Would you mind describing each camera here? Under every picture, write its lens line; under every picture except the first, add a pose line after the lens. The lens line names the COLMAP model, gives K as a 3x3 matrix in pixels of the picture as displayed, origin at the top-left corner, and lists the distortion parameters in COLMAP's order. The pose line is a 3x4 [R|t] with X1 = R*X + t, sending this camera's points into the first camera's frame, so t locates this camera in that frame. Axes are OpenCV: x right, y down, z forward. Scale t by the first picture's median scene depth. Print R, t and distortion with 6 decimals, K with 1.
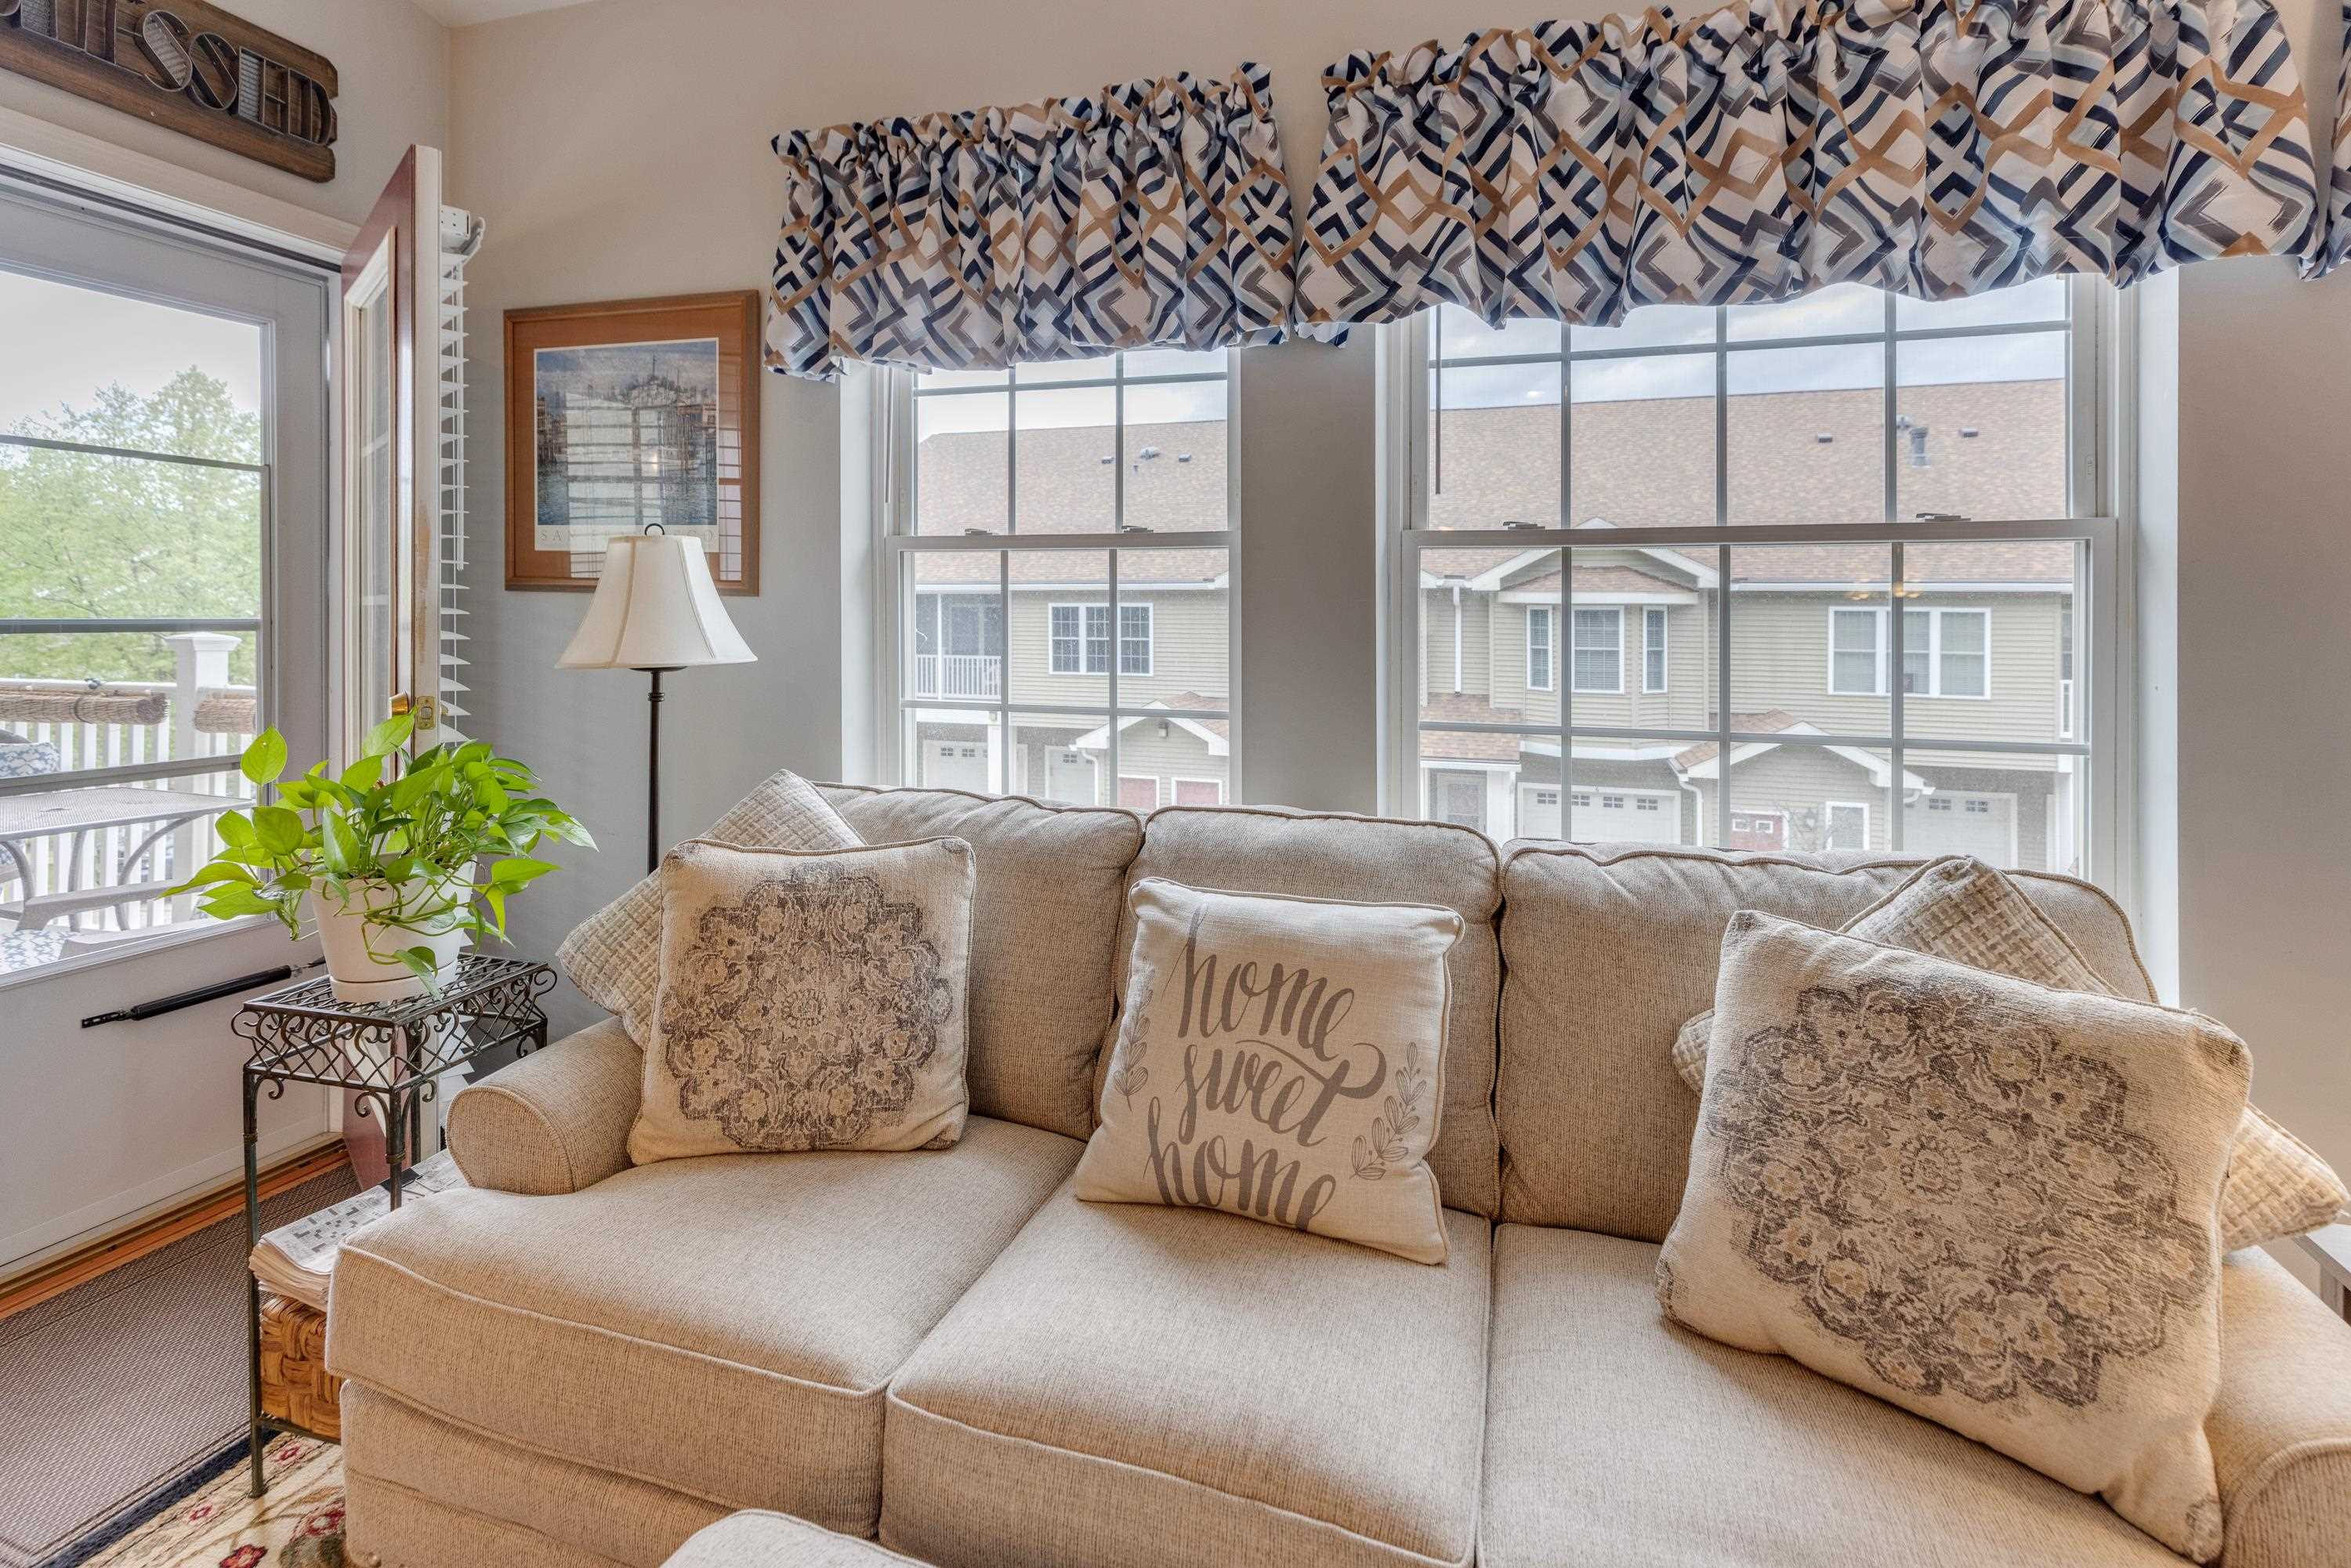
lens RADIAL K [[1086.8, 0, 1178.6], [0, 1086.8, 612.1], [0, 0, 1]] dist [0.005675, 0.000237]
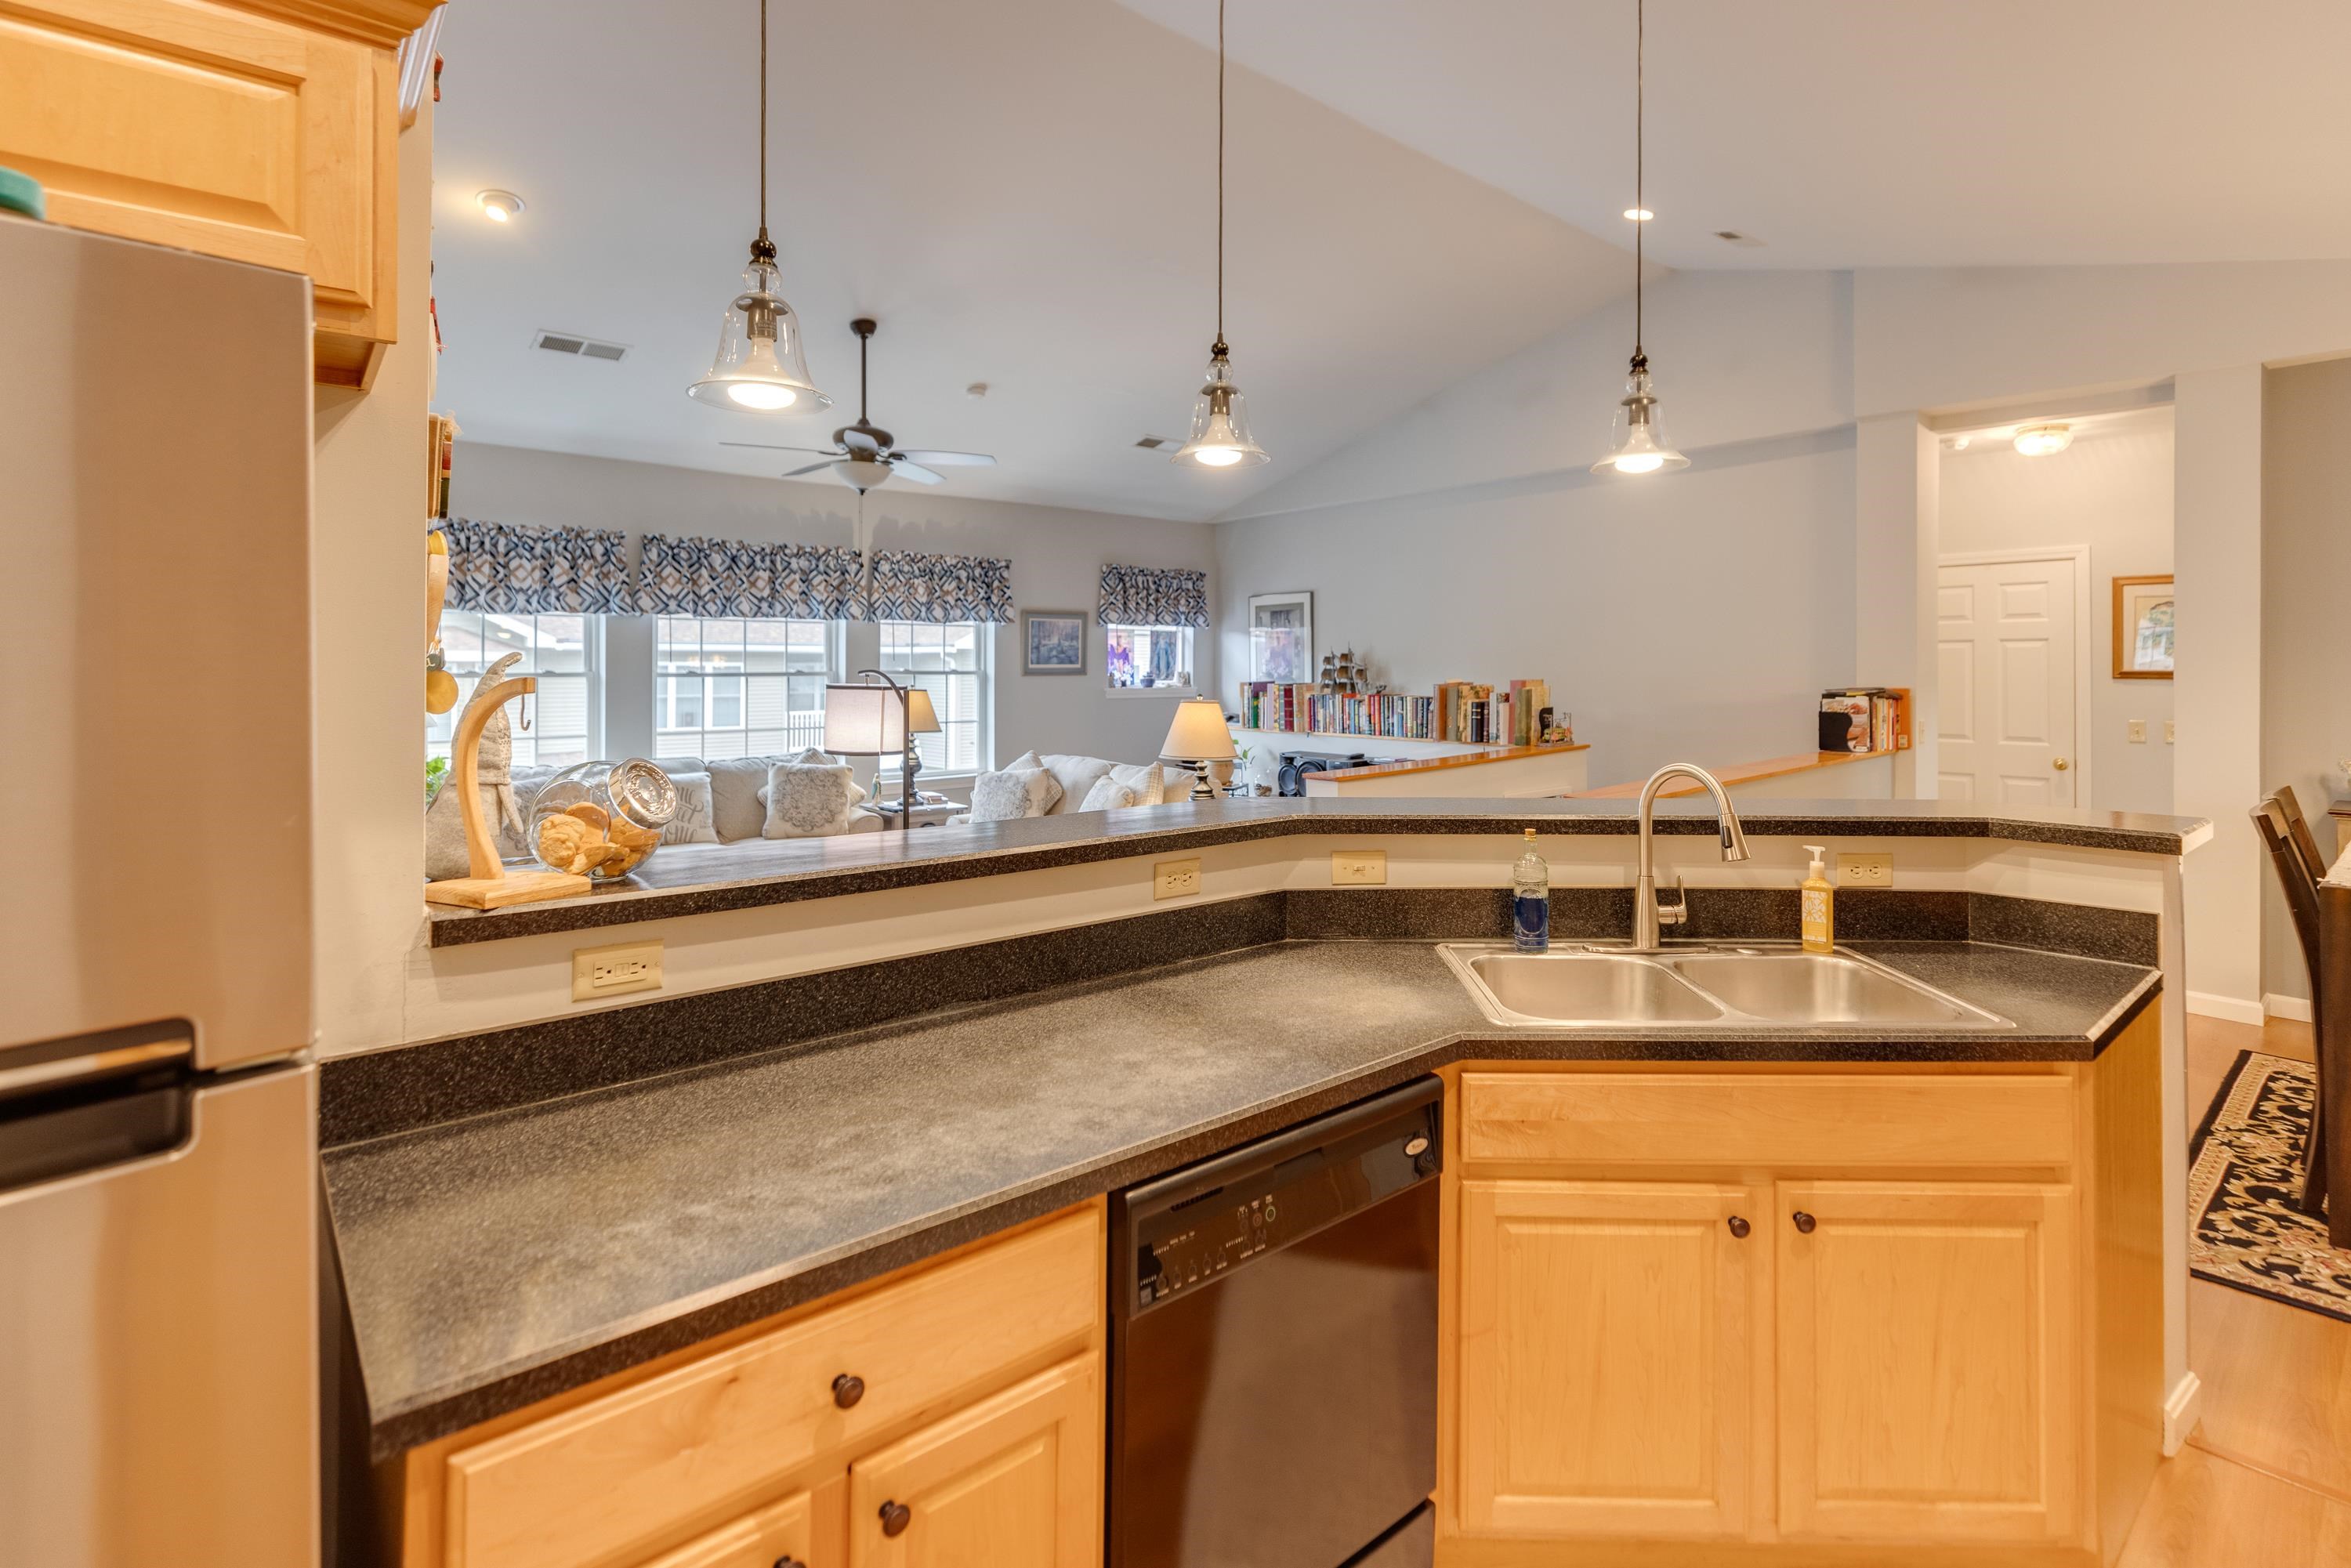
lens RADIAL K [[1128.4, 0, 1198.9], [0, 1128.4, 666.3], [0, 0, 1]] dist [0.004257, -0.000092]
pose [[0.520595, -0.005853, 0.853784, -1.993673], [0.010436, 0.999945, 0.000492, -0.092653], [-0.853740, 0.008654, 0.520627, -2.304854]]
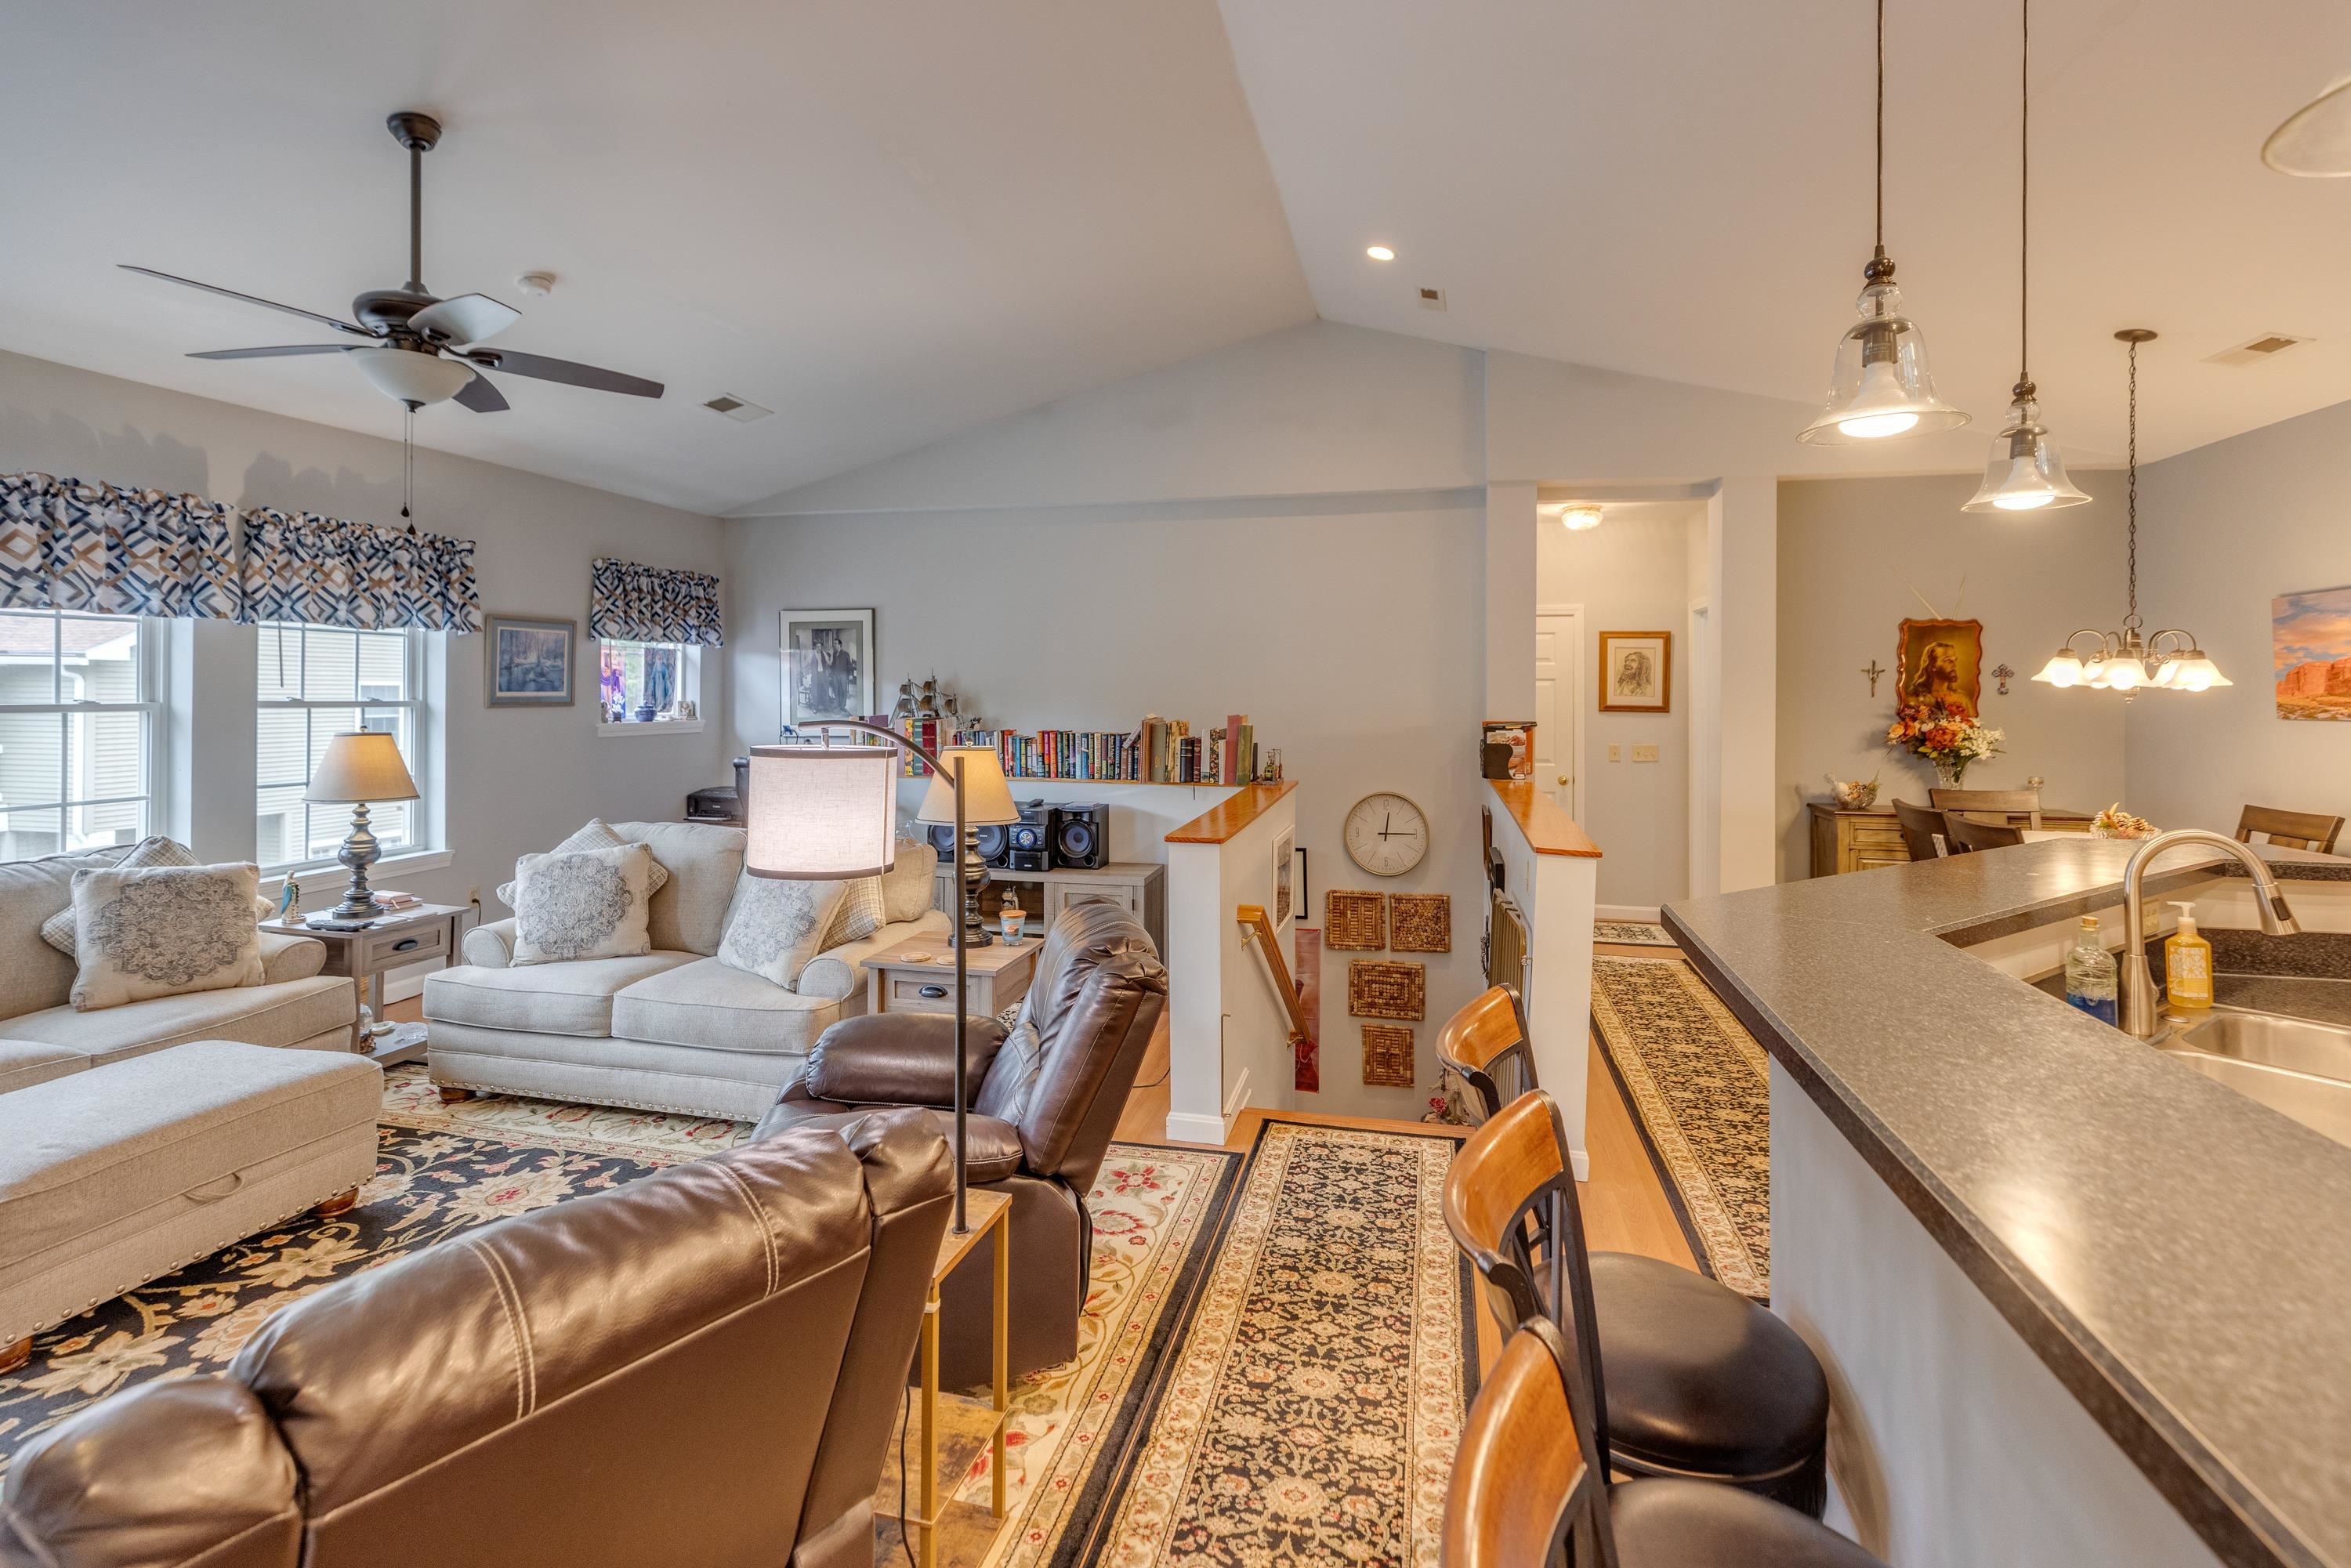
lens RADIAL K [[1092.1, 0, 1176.6], [0, 1092.1, 689.7], [0, 0, 1]] dist [0.011328, -0.000119]
pose [[-0.070084, -0.005151, 0.997528, -1.711941], [-0.000075, 0.999987, 0.005159, -0.126851], [-0.997541, 0.000287, -0.070084, -1.063306]]
